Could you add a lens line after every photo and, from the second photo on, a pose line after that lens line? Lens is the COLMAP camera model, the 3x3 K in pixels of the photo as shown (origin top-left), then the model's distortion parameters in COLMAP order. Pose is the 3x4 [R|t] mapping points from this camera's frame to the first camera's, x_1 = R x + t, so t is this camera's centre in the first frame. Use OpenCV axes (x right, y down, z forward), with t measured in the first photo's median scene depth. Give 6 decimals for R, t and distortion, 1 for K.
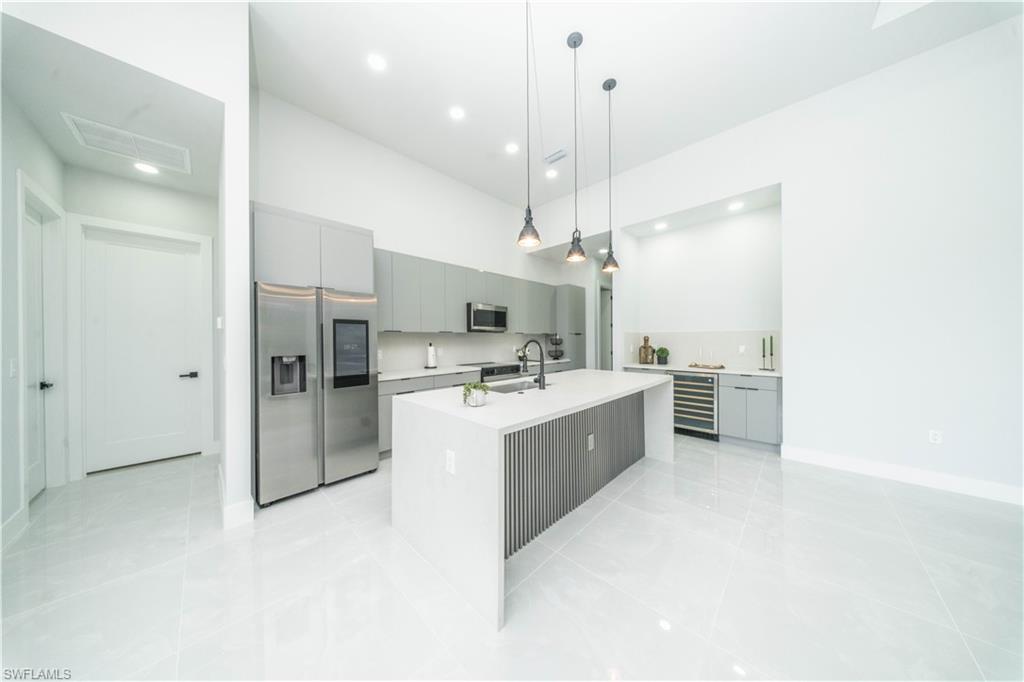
lens RADIAL K [[304.6, 0, 510.2], [0, 304.6, 340.3], [0, 0, 1]] dist [0.000202, -0.000010]
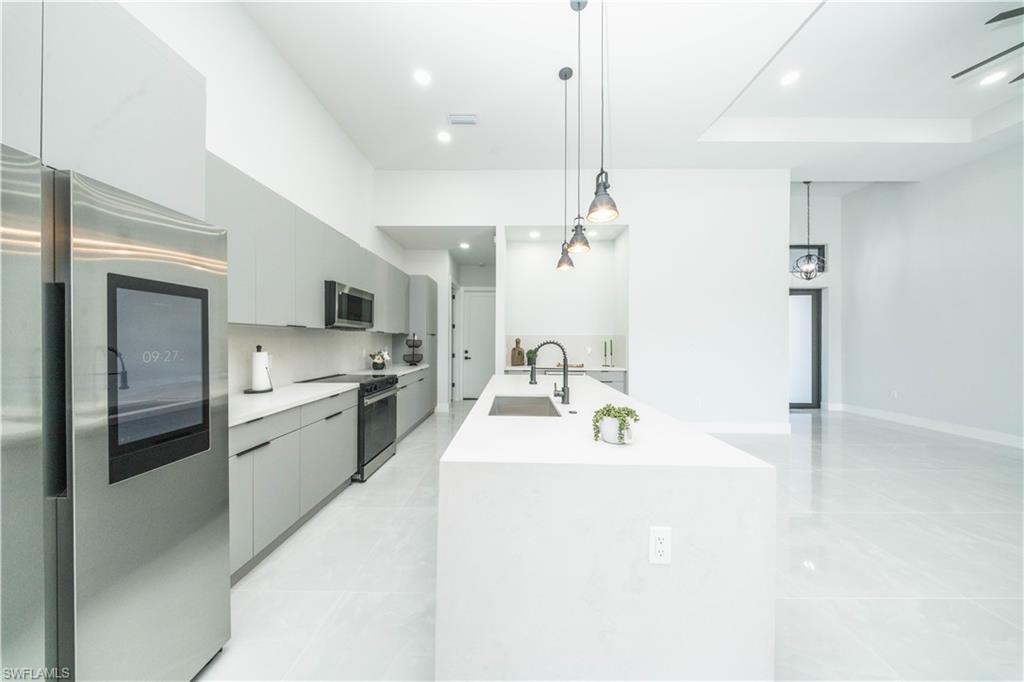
lens RADIAL K [[311.3, 0, 512.0], [0, 311.3, 341.0], [0, 0, 1]] dist [-0.000122, -0.000024]
pose [[0.720313, 0.008686, 0.693594, -0.342836], [-0.005749, 0.999962, -0.006552, 0.002239], [-0.693625, 0.000732, 0.720336, 0.314546]]
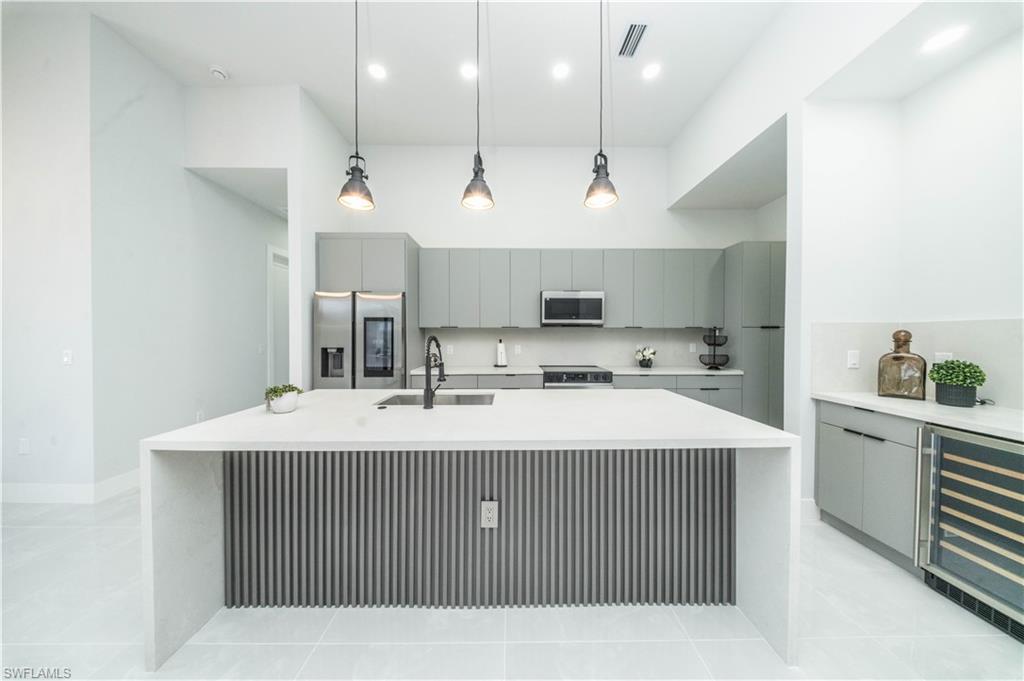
lens RADIAL K [[308.3, 0, 506.1], [0, 308.3, 341.4], [0, 0, 1]] dist [0.000154, -0.000026]
pose [[0.702342, 0.019786, -0.711565, 0.436714], [-0.007684, 0.999766, 0.020216, -0.003997], [0.711798, -0.008731, 0.702330, 0.384598]]
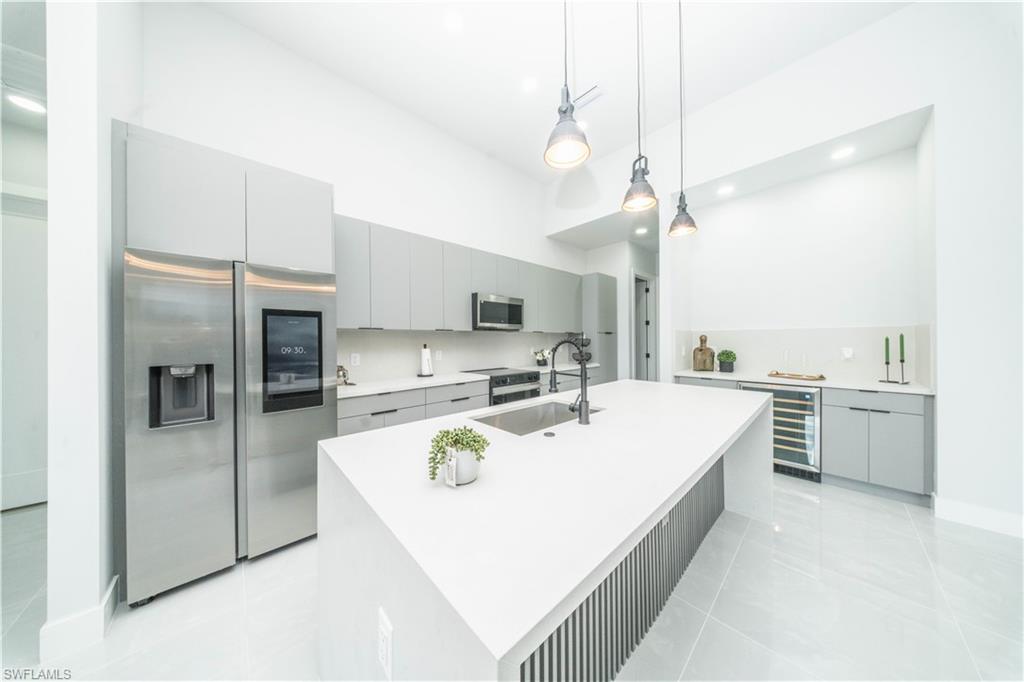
lens RADIAL K [[303.7, 0, 512.0], [0, 303.7, 341.0], [0, 0, 1]] dist [-0.000841, -0.000145]
pose [[0.999021, -0.000422, -0.044242, -0.004900], [0.000449, 1.000000, 0.000596, 0.000563], [0.044242, -0.000615, 0.999021, 0.247636]]
